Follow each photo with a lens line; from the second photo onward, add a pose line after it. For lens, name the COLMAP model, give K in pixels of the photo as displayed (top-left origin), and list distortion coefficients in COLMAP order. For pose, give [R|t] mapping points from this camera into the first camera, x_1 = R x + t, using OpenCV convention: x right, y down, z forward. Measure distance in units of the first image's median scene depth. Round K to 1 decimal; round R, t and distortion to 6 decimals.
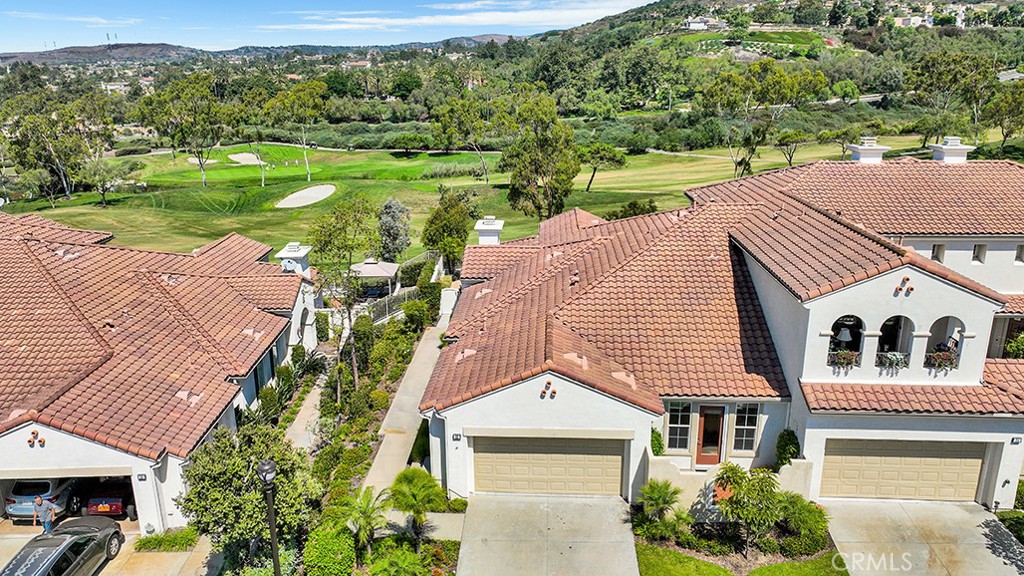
lens RADIAL K [[727.4, 0, 512.0], [0, 727.4, 288.0], [0, 0, 1]] dist [0.005686, 0.001528]
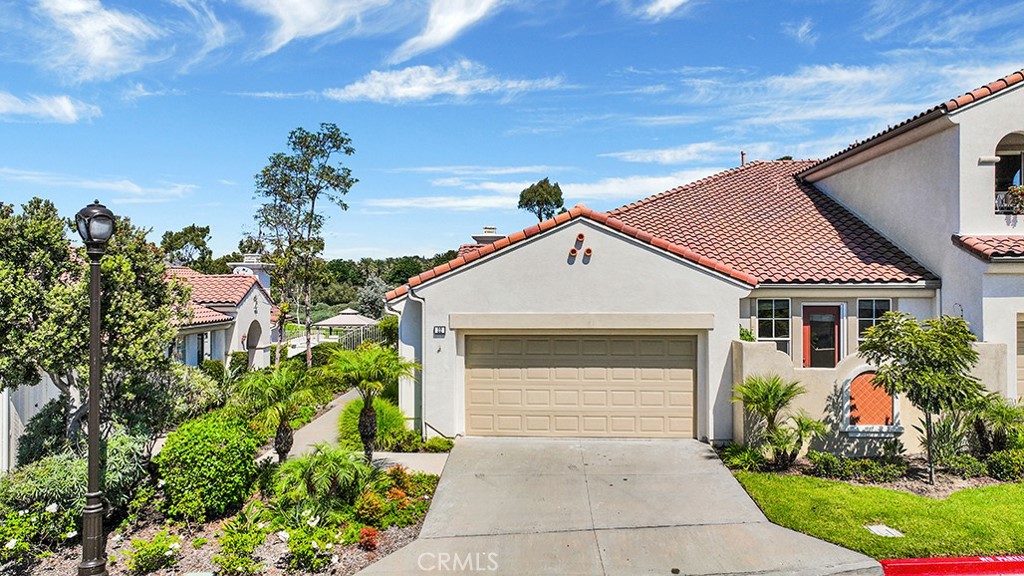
lens RADIAL K [[727.4, 0, 512.0], [0, 727.4, 288.0], [0, 0, 1]] dist [0.005686, 0.001528]
pose [[0.999983, 0.004573, 0.003664, -0.014002], [-0.003349, 0.959133, -0.282936, 0.356225], [-0.004808, 0.282919, 0.959132, 0.369131]]
